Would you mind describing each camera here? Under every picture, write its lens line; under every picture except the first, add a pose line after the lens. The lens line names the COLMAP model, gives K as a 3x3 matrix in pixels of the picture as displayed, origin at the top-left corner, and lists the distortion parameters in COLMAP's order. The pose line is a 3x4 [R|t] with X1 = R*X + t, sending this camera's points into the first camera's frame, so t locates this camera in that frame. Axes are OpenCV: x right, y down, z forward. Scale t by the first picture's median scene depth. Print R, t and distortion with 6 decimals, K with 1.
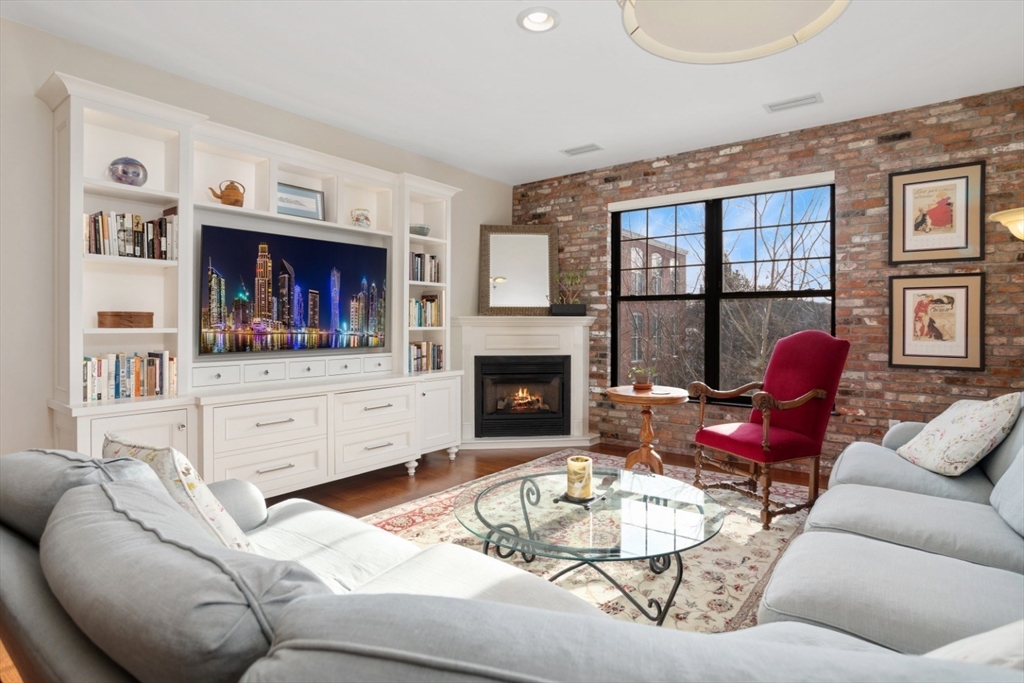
lens RADIAL K [[539.9, 0, 511.7], [0, 539.9, 322.5], [0, 0, 1]] dist [0.002204, 0.001755]
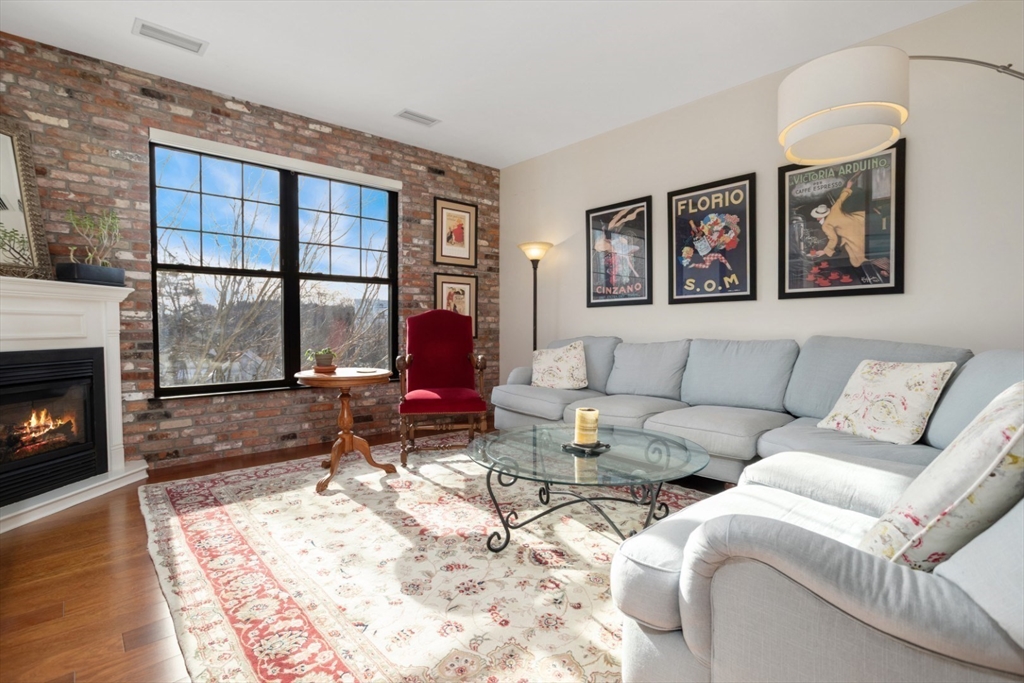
lens RADIAL K [[510.5, 0, 512.0], [0, 510.5, 341.5], [0, 0, 1]] dist [-0.004395, 0.015261]
pose [[0.183781, -0.032881, 0.982417, -0.450436], [-0.000306, 0.999438, 0.033508, 0.038107], [-0.982967, -0.006459, 0.183667, 0.476084]]
